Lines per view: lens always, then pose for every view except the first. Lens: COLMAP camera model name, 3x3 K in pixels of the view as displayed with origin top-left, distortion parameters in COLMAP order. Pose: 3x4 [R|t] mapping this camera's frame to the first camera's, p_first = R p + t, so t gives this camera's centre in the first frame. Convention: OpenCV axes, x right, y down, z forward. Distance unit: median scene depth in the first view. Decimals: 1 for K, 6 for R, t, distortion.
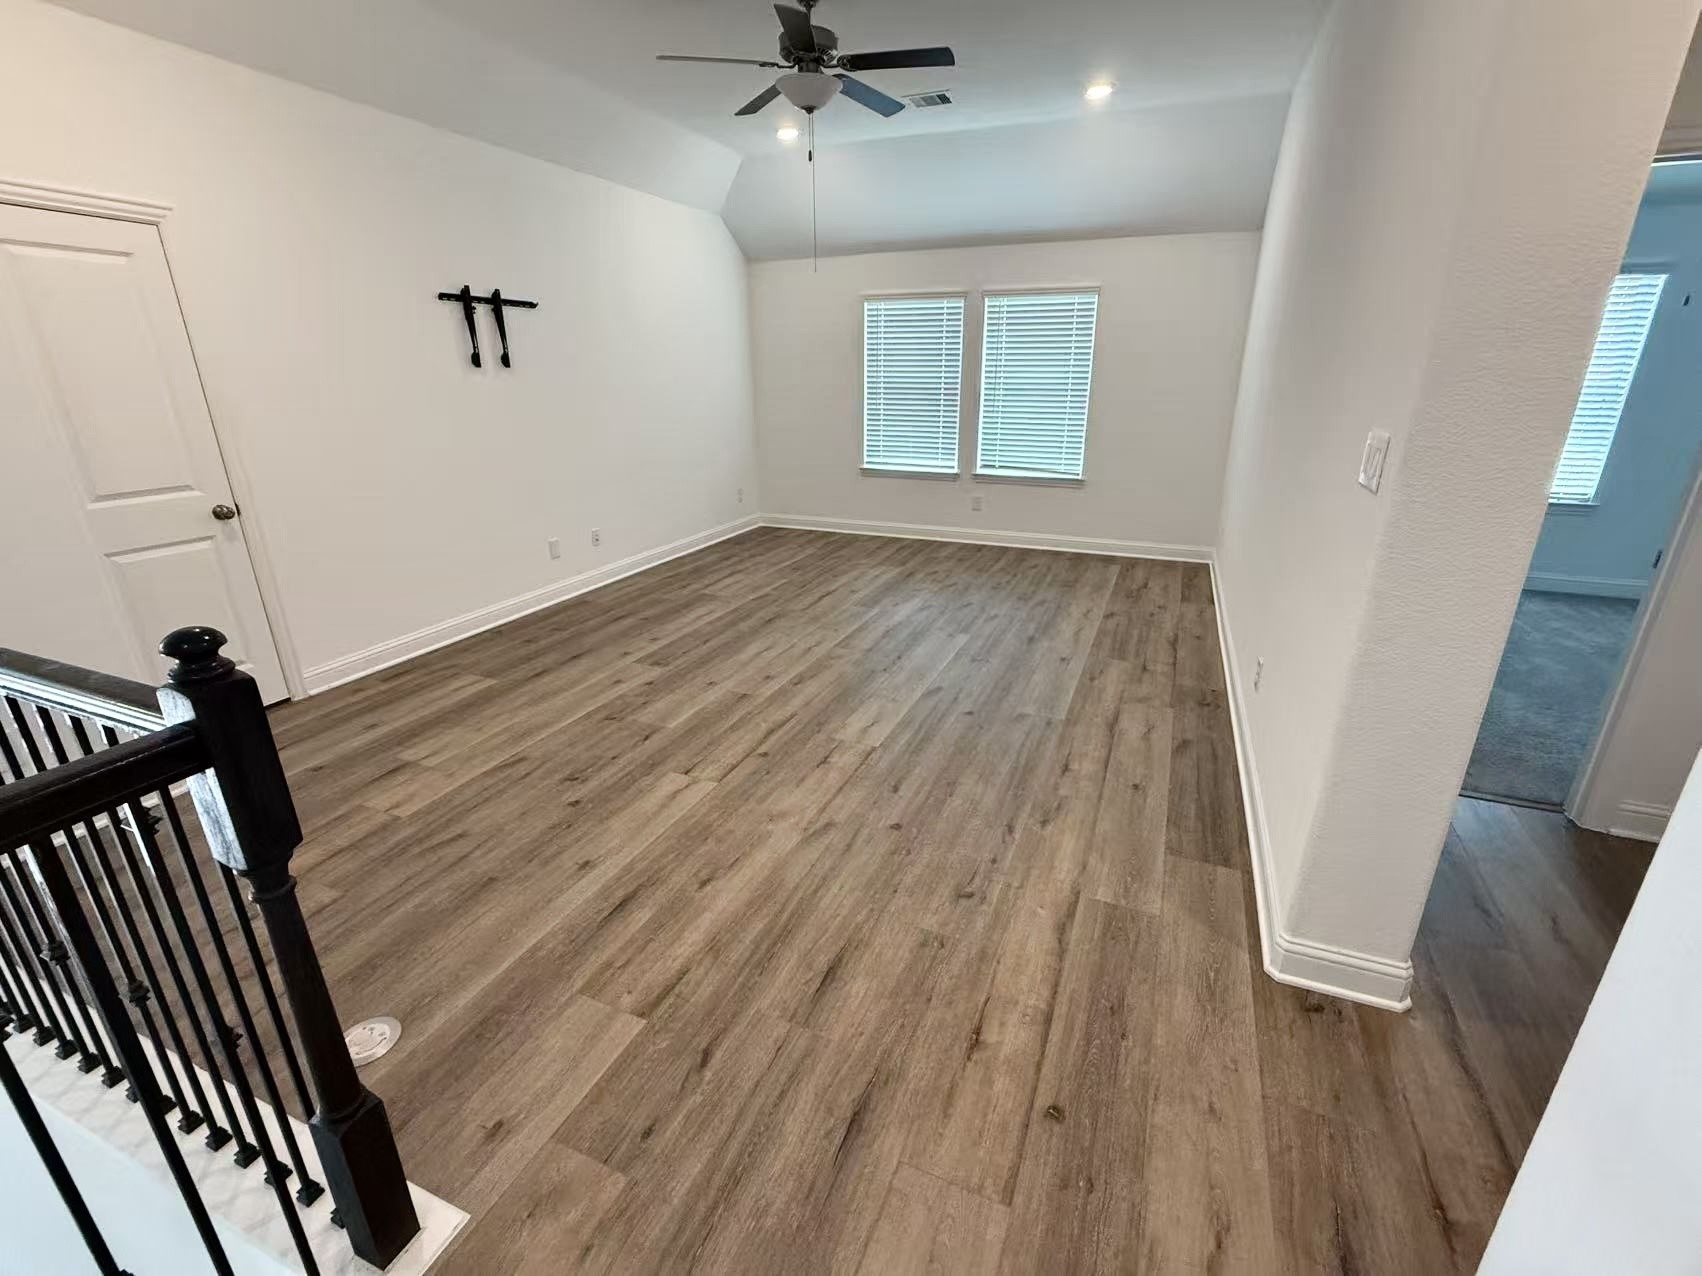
lens RADIAL K [[763.5, 0, 852.2], [0, 763.5, 642.5], [0, 0, 1]] dist [-0.002824, 0.001350]
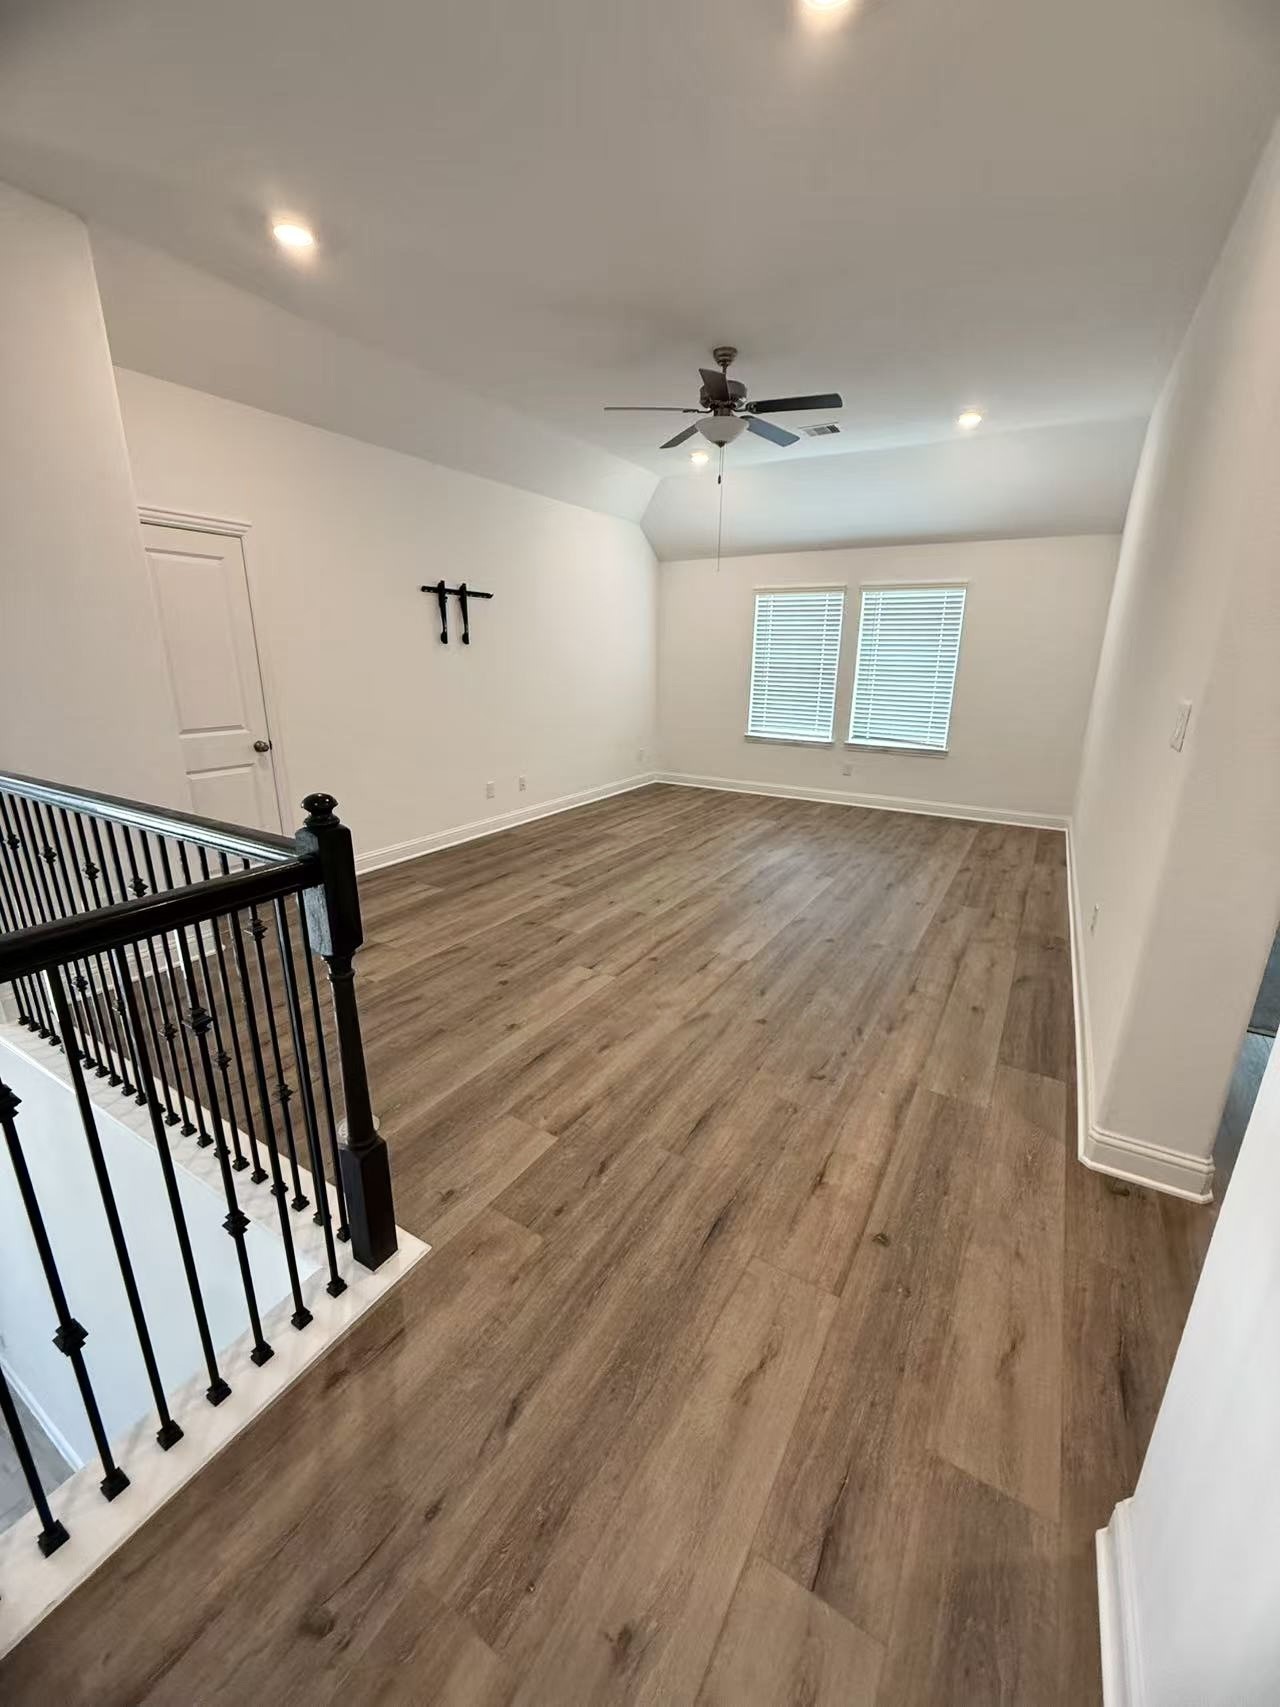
lens RADIAL K [[696.2, 0, 635.8], [0, 696.2, 856.6], [0, 0, 1]] dist [0.000548, 0.001694]
pose [[0.989639, 0.055004, -0.132624, -0.006800], [-0.062840, 0.996471, -0.055641, 0.053875], [0.129096, 0.063398, 0.989603, -0.120662]]
